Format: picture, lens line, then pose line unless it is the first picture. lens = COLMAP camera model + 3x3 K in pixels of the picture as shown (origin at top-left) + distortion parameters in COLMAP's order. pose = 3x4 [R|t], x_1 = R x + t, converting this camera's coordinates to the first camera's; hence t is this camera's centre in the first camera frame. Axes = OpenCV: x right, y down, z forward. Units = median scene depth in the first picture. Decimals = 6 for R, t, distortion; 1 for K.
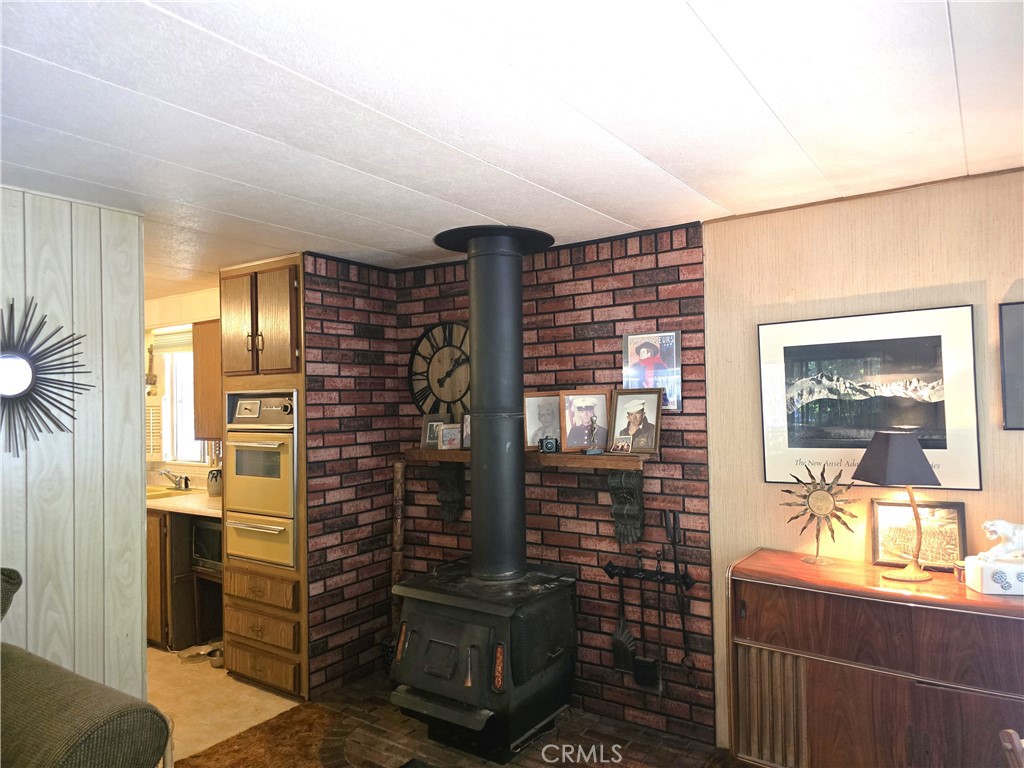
lens RADIAL K [[682.3, 0, 508.4], [0, 682.3, 385.2], [0, 0, 1]] dist [0.038824, -0.037094]
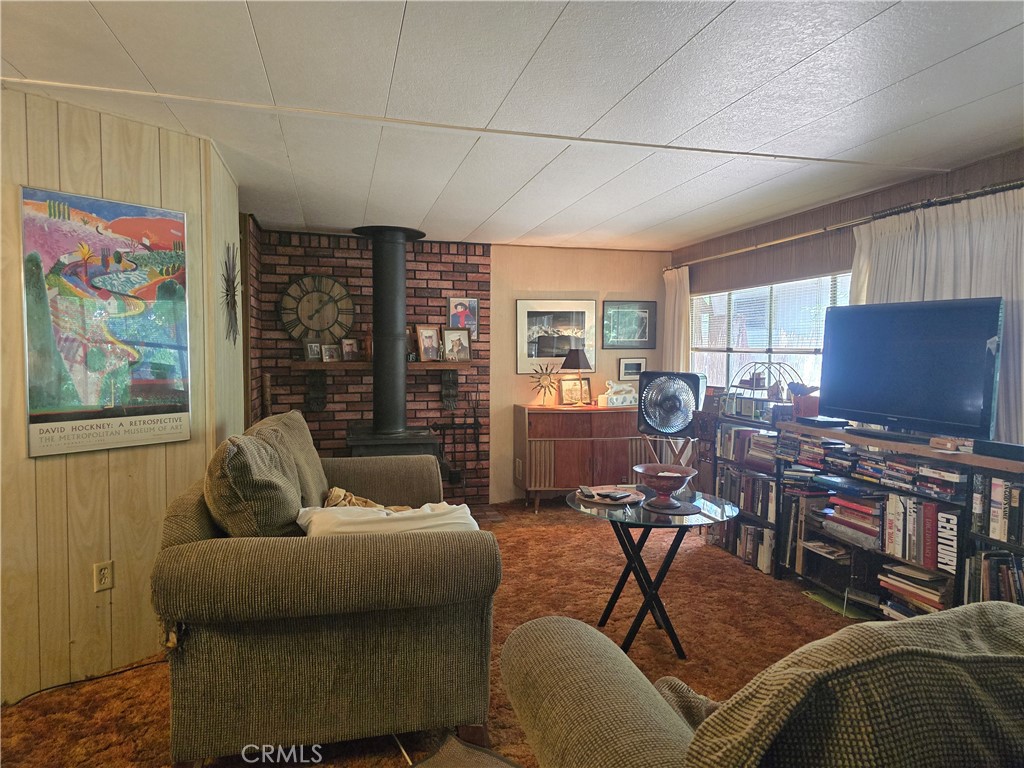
lens RADIAL K [[682.3, 0, 519.6], [0, 682.3, 386.2], [0, 0, 1]] dist [0.038824, -0.037094]
pose [[0.637487, -0.017140, 0.770270, -1.129544], [-0.037106, 0.997909, 0.052915, 0.059956], [-0.769567, -0.062314, 0.635519, -0.320952]]
